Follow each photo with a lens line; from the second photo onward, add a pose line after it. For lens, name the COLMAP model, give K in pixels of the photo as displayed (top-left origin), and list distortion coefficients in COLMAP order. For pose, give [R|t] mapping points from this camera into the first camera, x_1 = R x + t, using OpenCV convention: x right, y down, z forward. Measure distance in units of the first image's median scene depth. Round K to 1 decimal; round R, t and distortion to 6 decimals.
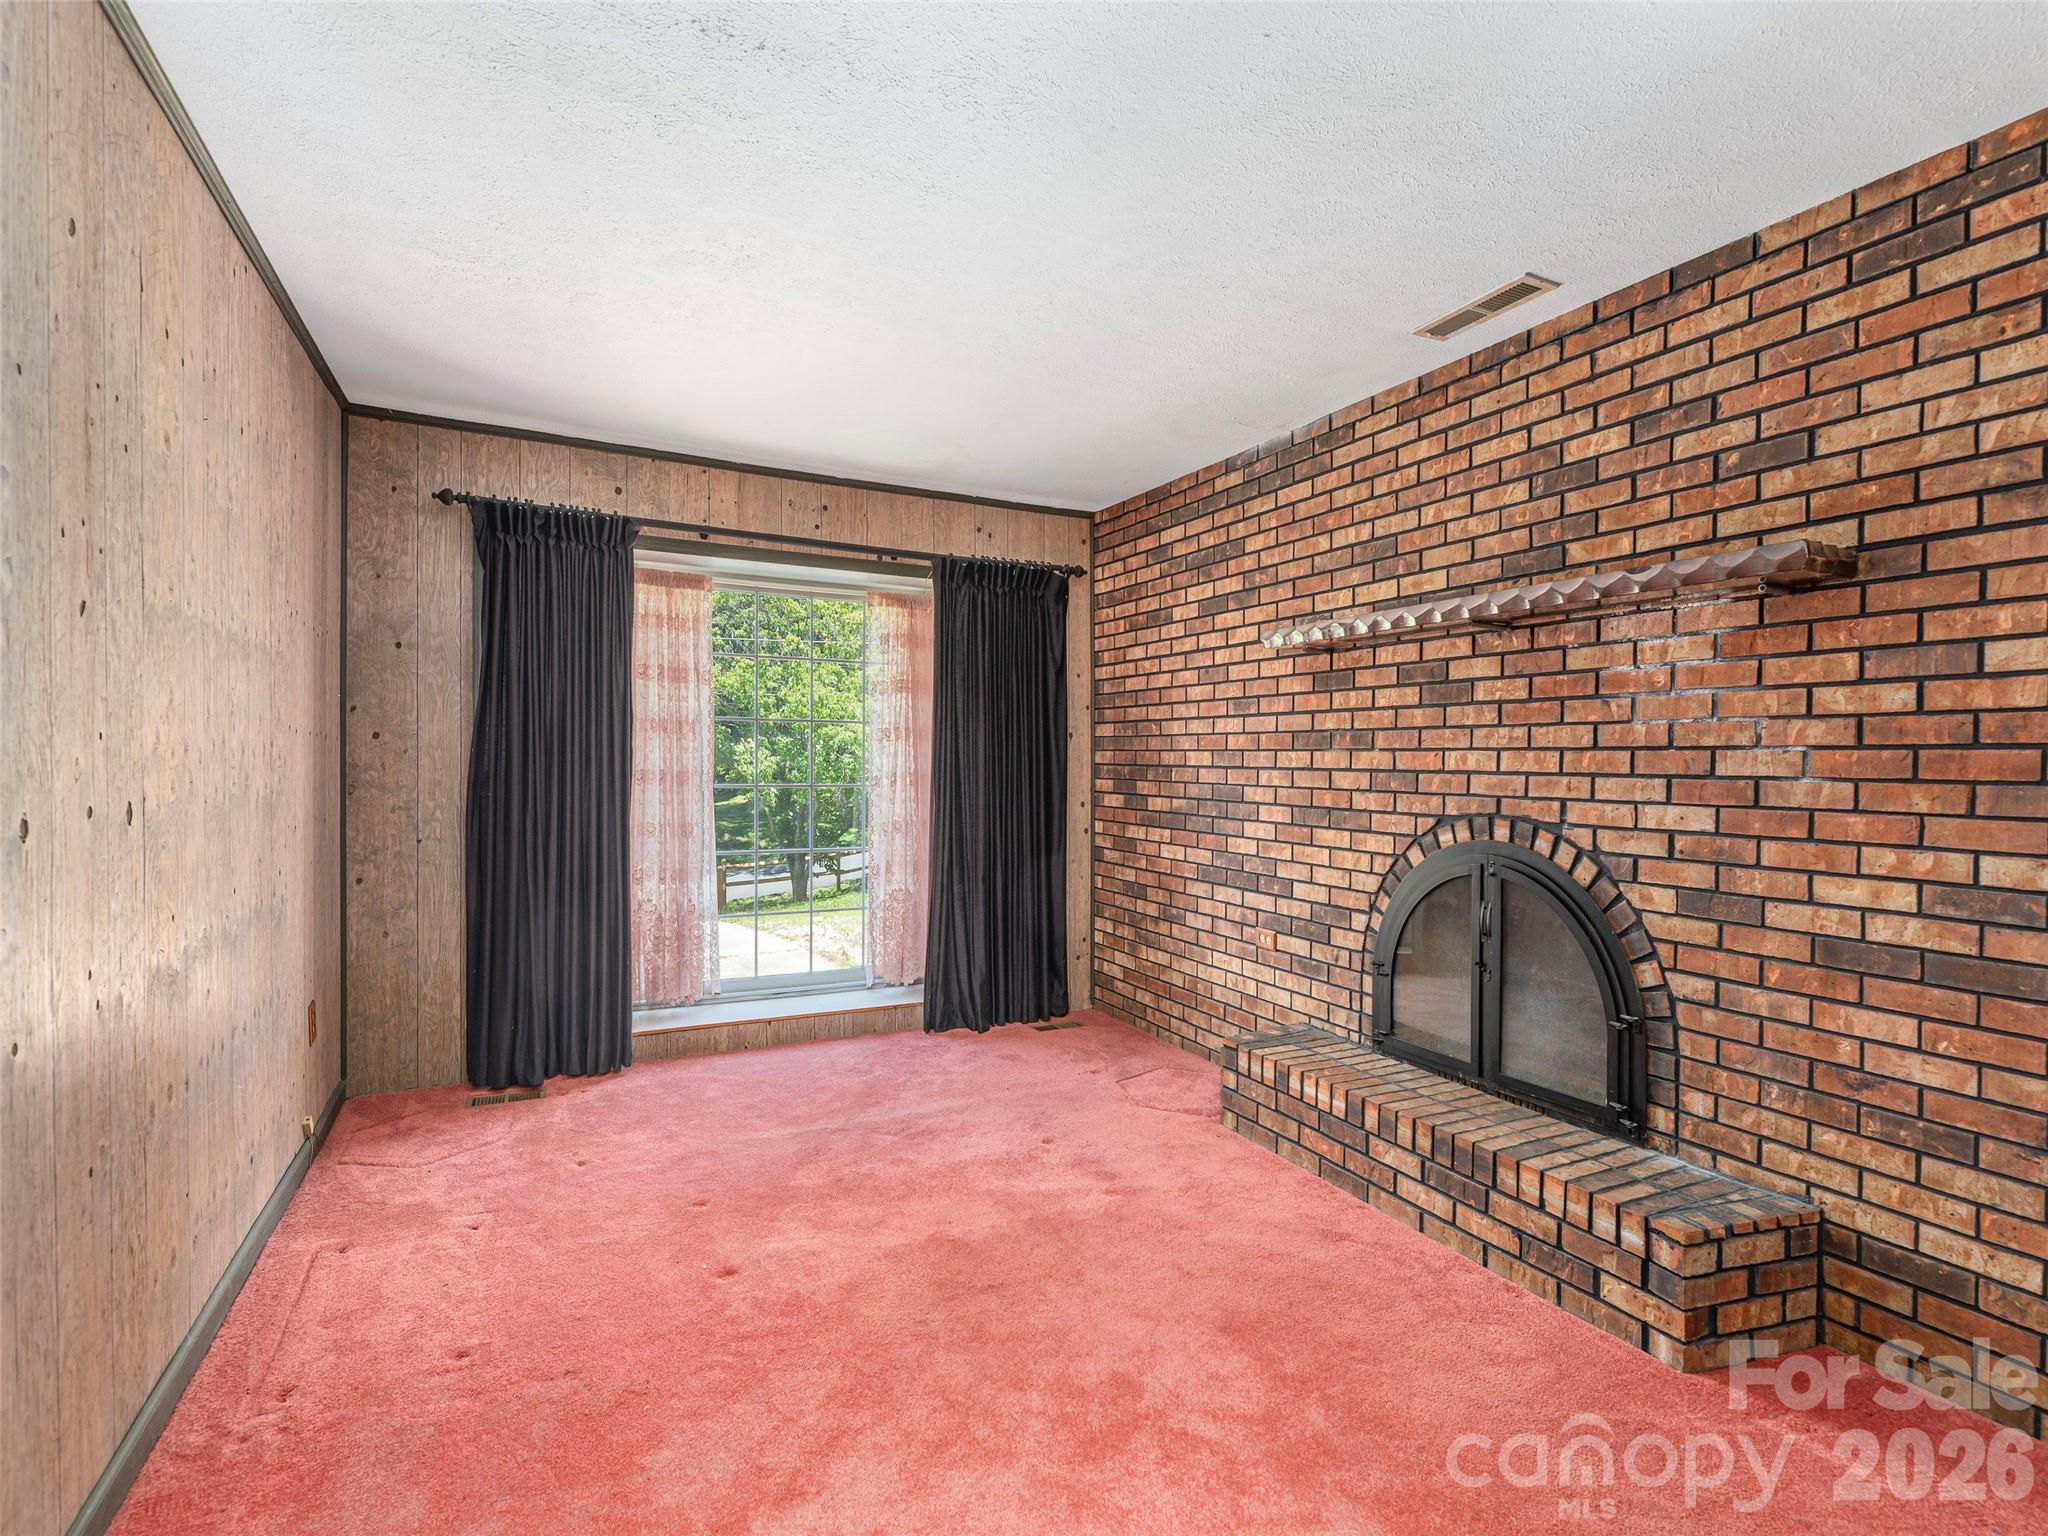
lens RADIAL K [[994.4, 0, 1026.0], [0, 994.4, 765.1], [0, 0, 1]] dist [0.001146, 0.000049]
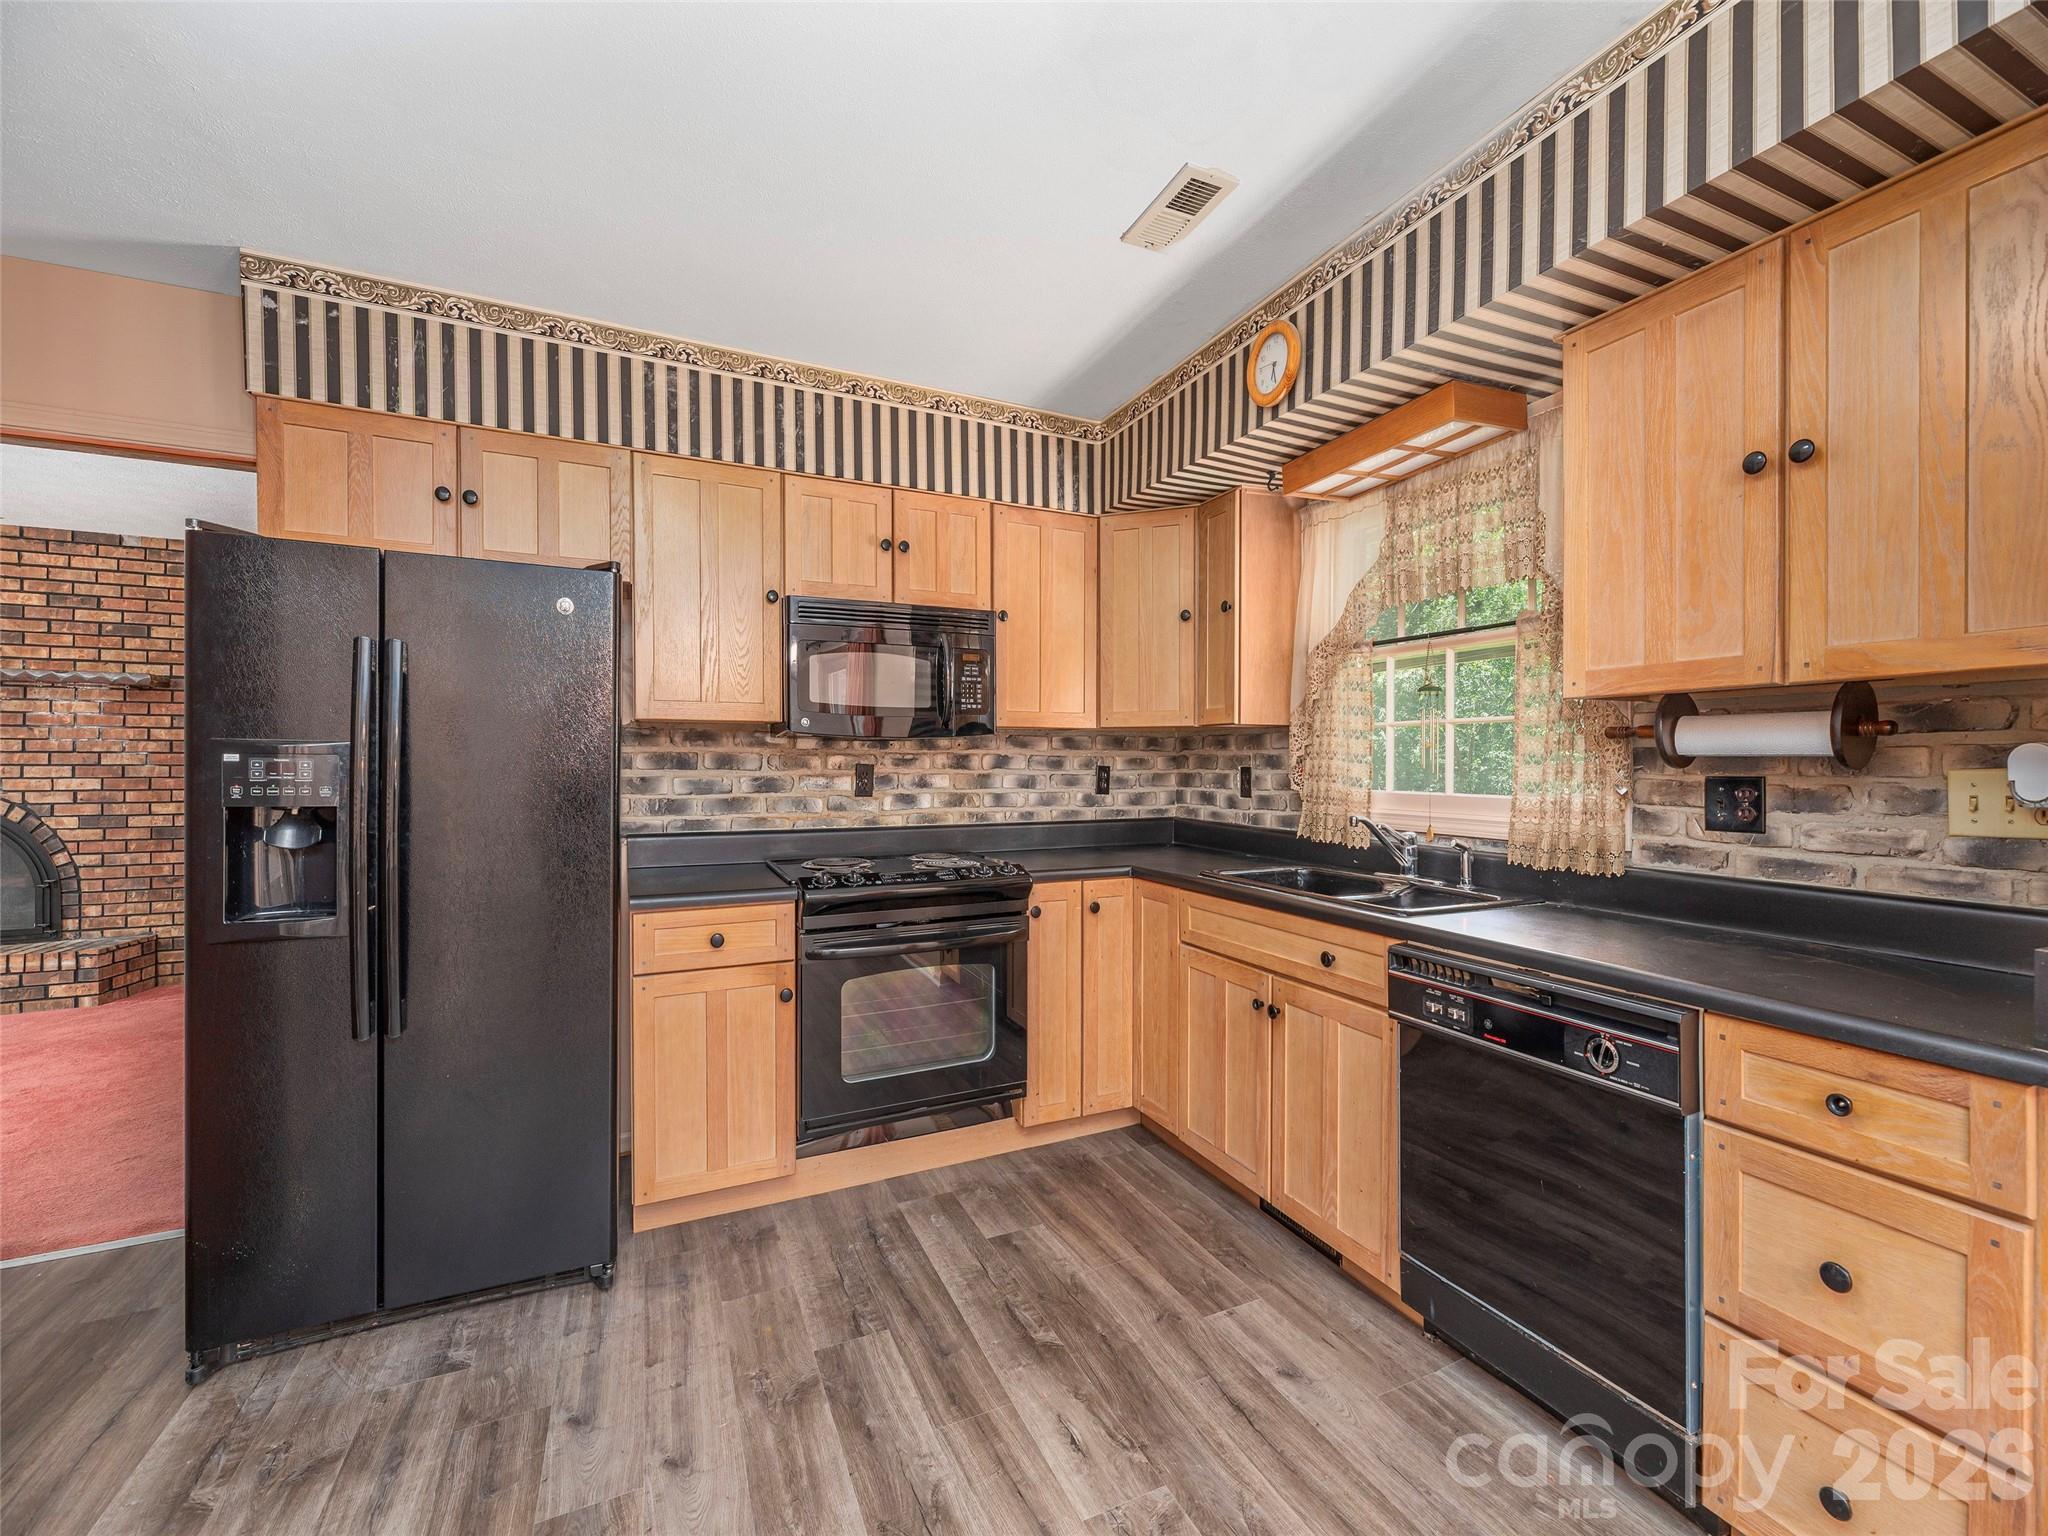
lens RADIAL K [[829.5, 0, 1028.9], [0, 829.5, 763.6], [0, 0, 1]] dist [-0.003708, 0.000474]
pose [[0.031438, -0.000035, 0.999506, -1.107408], [0.008026, 0.999968, -0.000218, 0.025457], [-0.999473, 0.008029, 0.031437, -1.158489]]
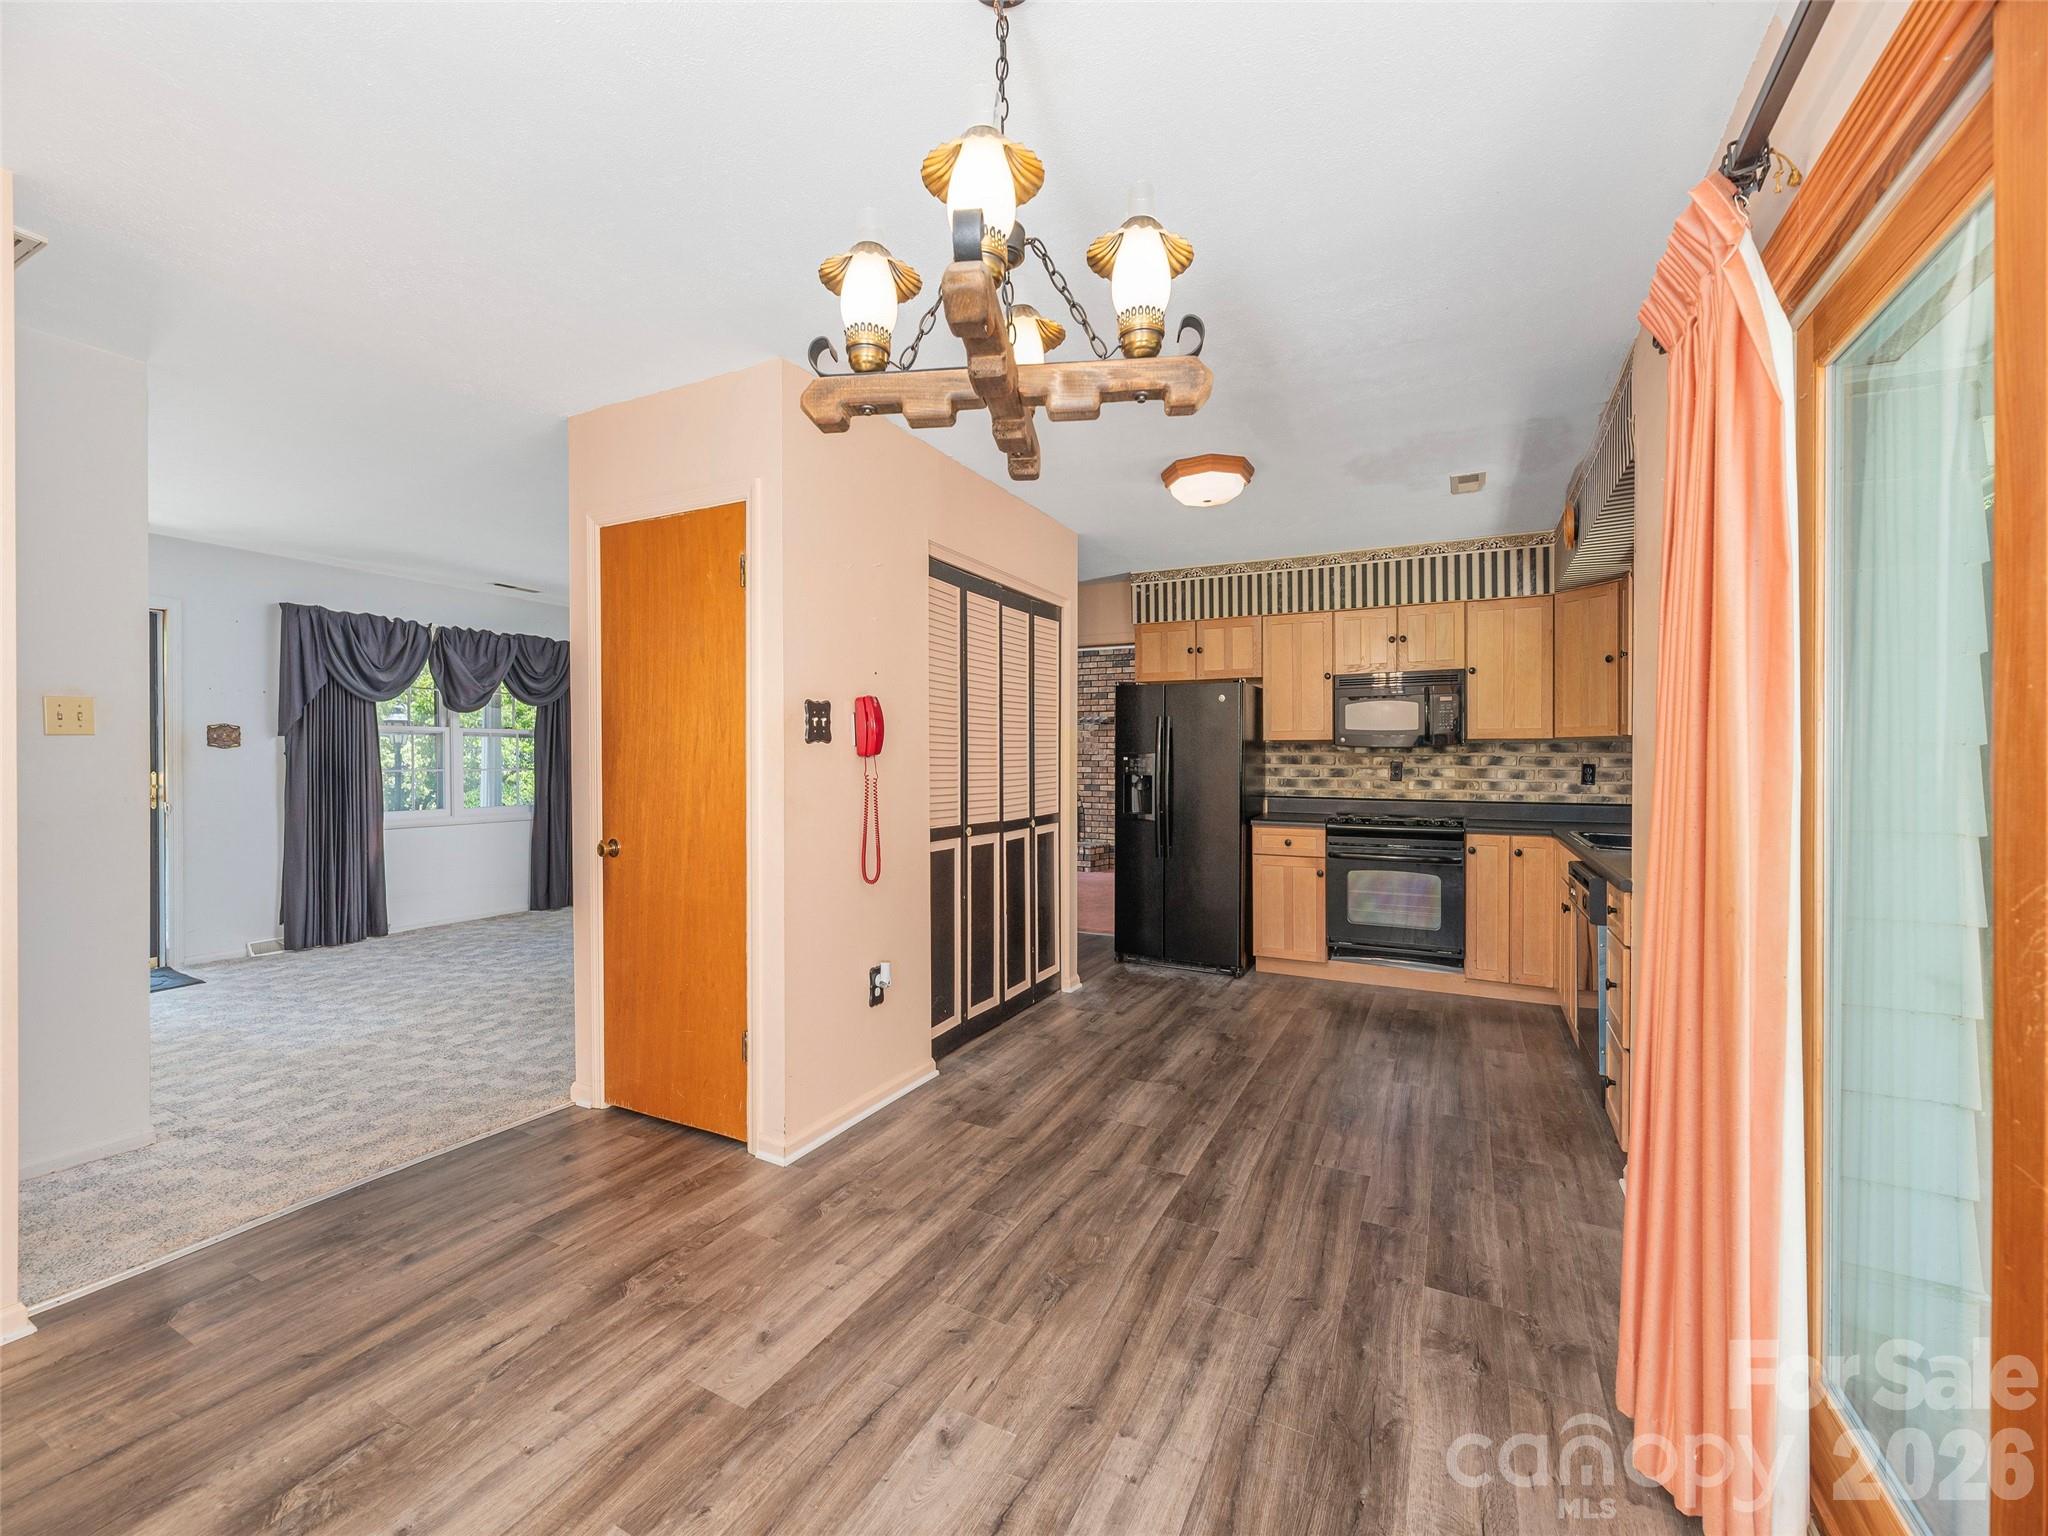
lens RADIAL K [[829.5, 0, 1034.7], [0, 829.5, 768.7], [0, 0, 1]] dist [-0.003708, 0.000474]
pose [[0.801614, -0.004466, 0.597825, -2.882503], [0.001824, 0.999986, 0.005025, 0.033952], [-0.597839, -0.002938, 0.801611, -3.131226]]
